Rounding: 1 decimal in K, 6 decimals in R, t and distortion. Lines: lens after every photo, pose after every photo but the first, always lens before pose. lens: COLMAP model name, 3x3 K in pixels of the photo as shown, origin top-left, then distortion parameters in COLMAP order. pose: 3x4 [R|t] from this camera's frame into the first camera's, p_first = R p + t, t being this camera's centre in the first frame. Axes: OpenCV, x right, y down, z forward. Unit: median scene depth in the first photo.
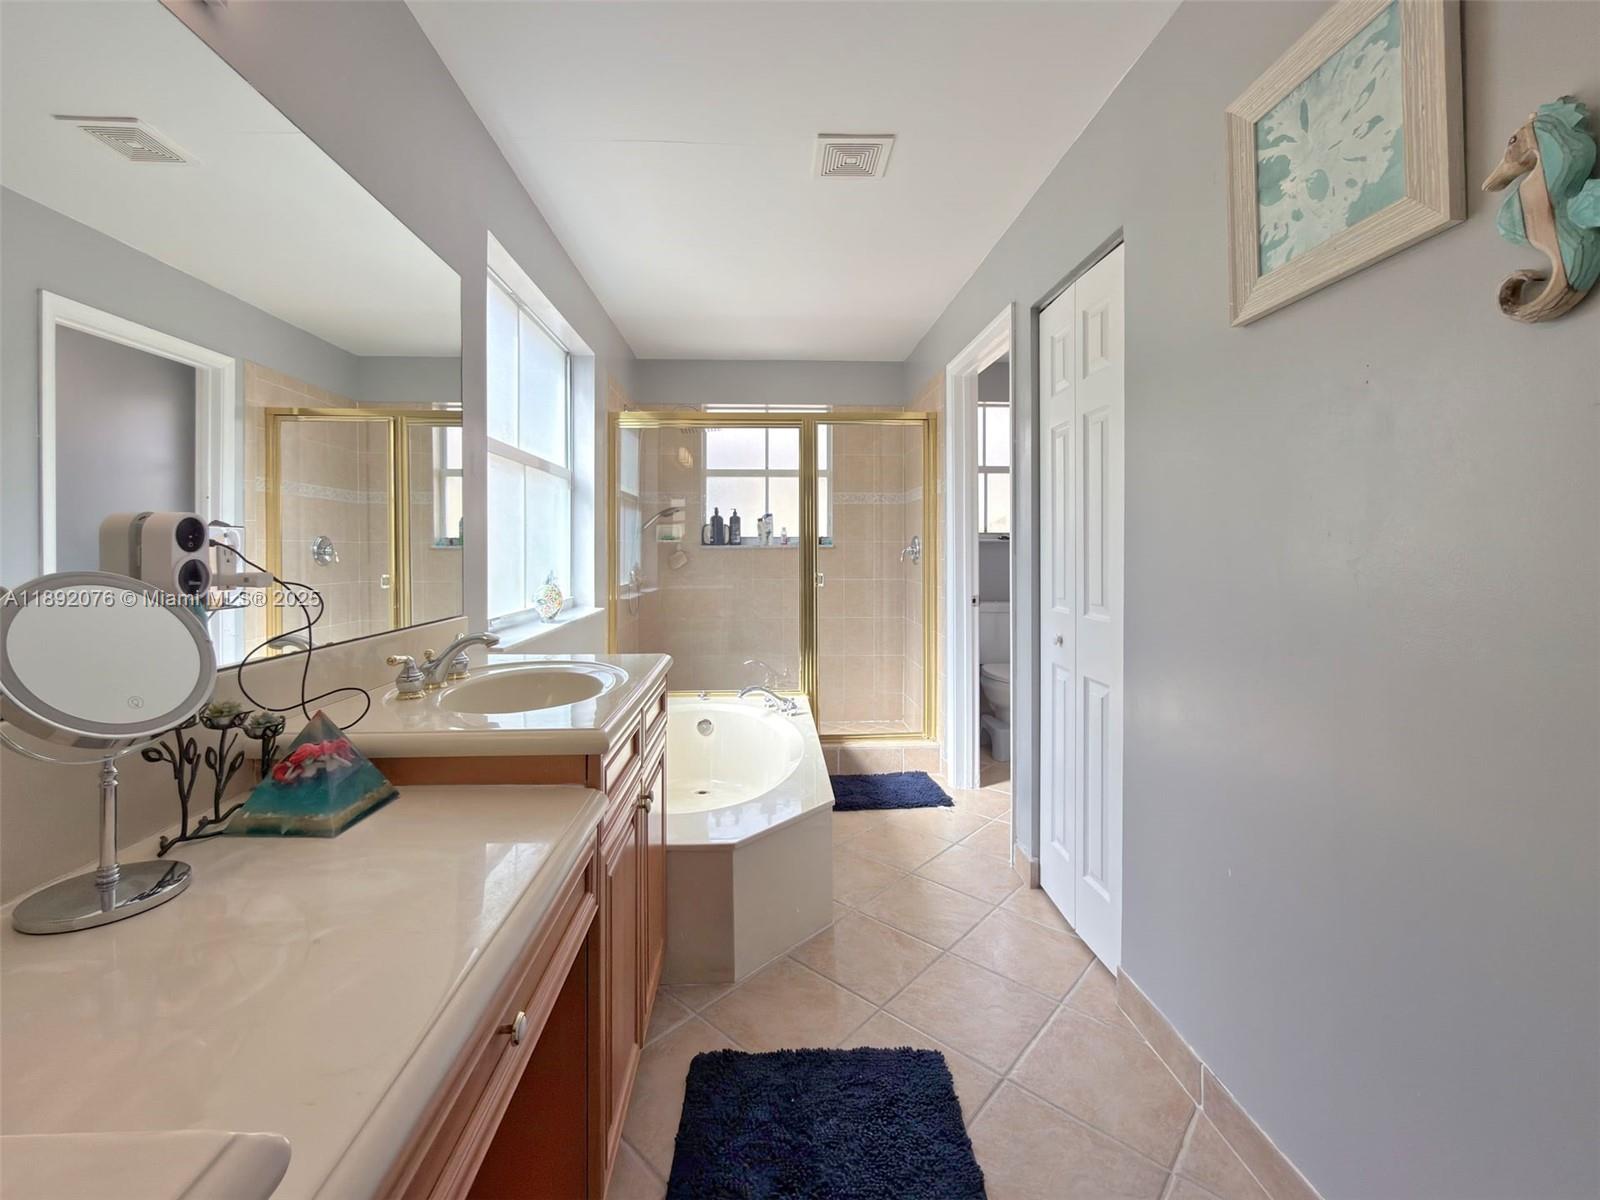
lens RADIAL K [[665.2, 0, 783.0], [0, 665.2, 550.8], [0, 0, 1]] dist [-0.004012, 0.002101]
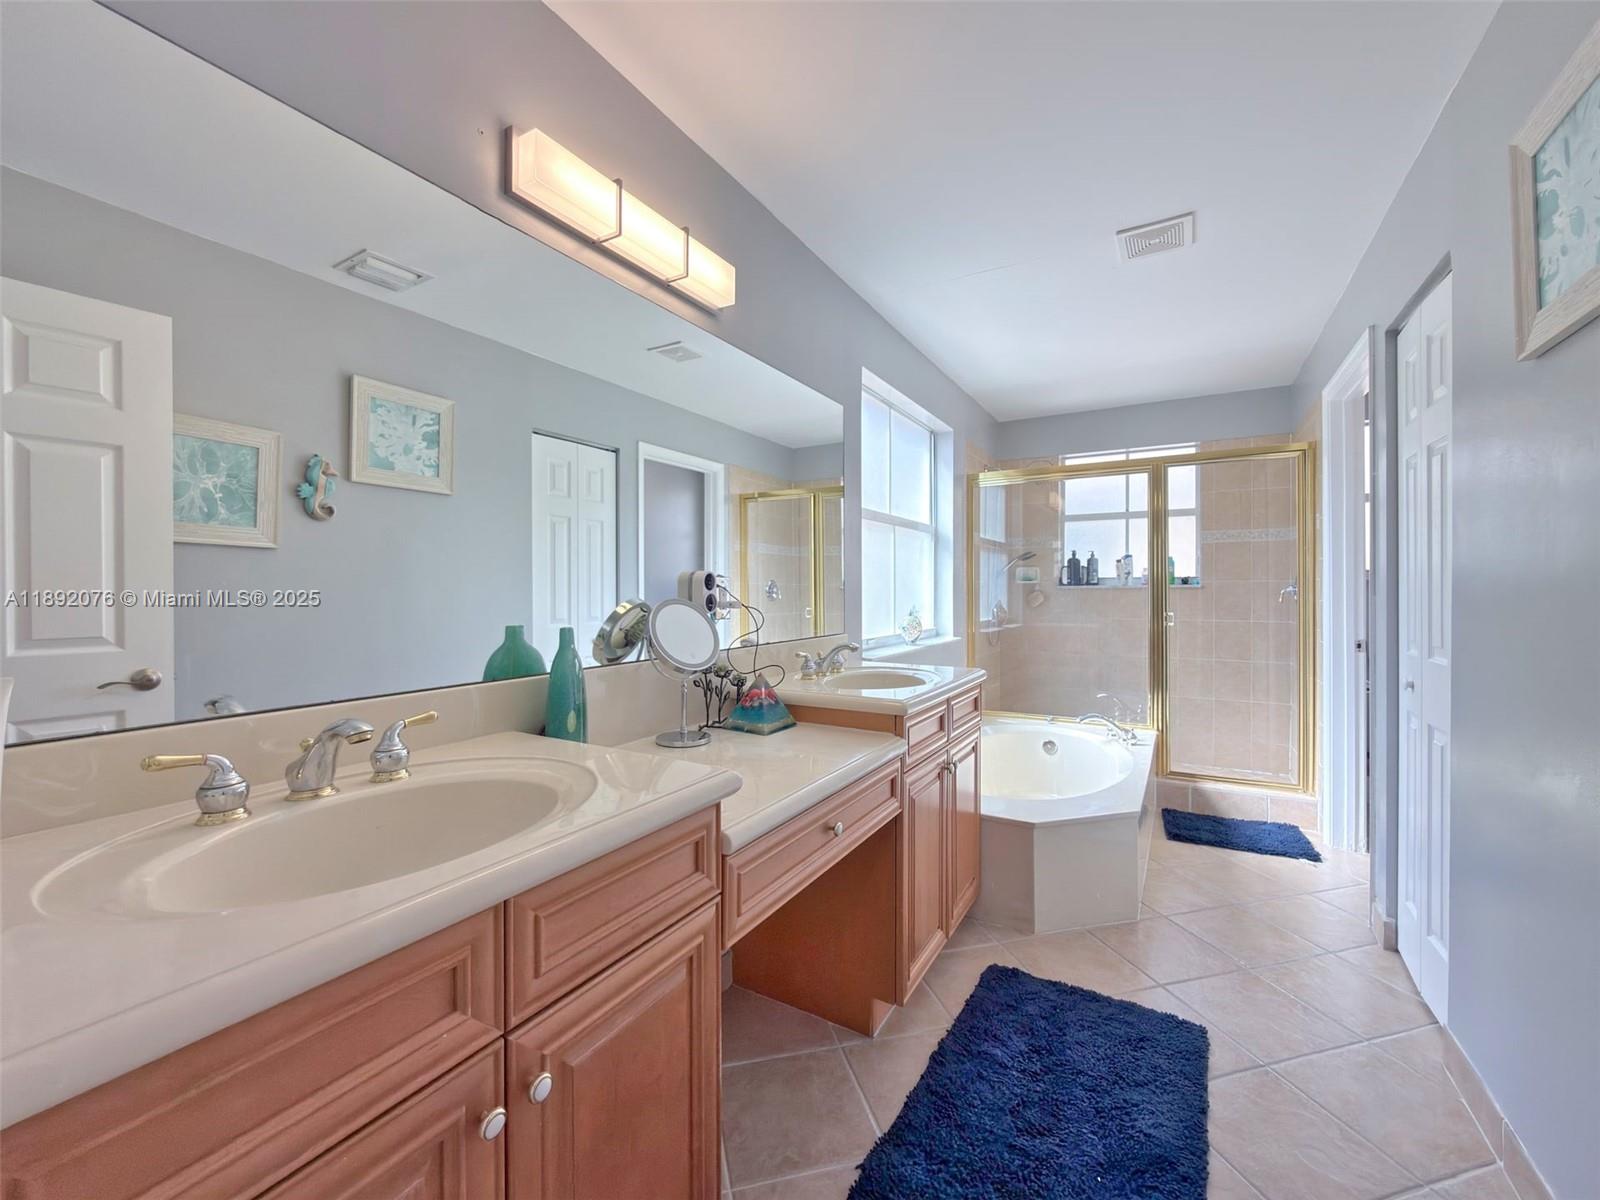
lens RADIAL K [[665.2, 0, 811.1], [0, 665.2, 589.4], [0, 0, 1]] dist [-0.004012, 0.002101]
pose [[0.848682, -0.000749, -0.528903, 0.195829], [-0.000954, 0.999995, -0.002947, 0.002356], [0.528903, 0.003006, 0.848677, -0.245425]]
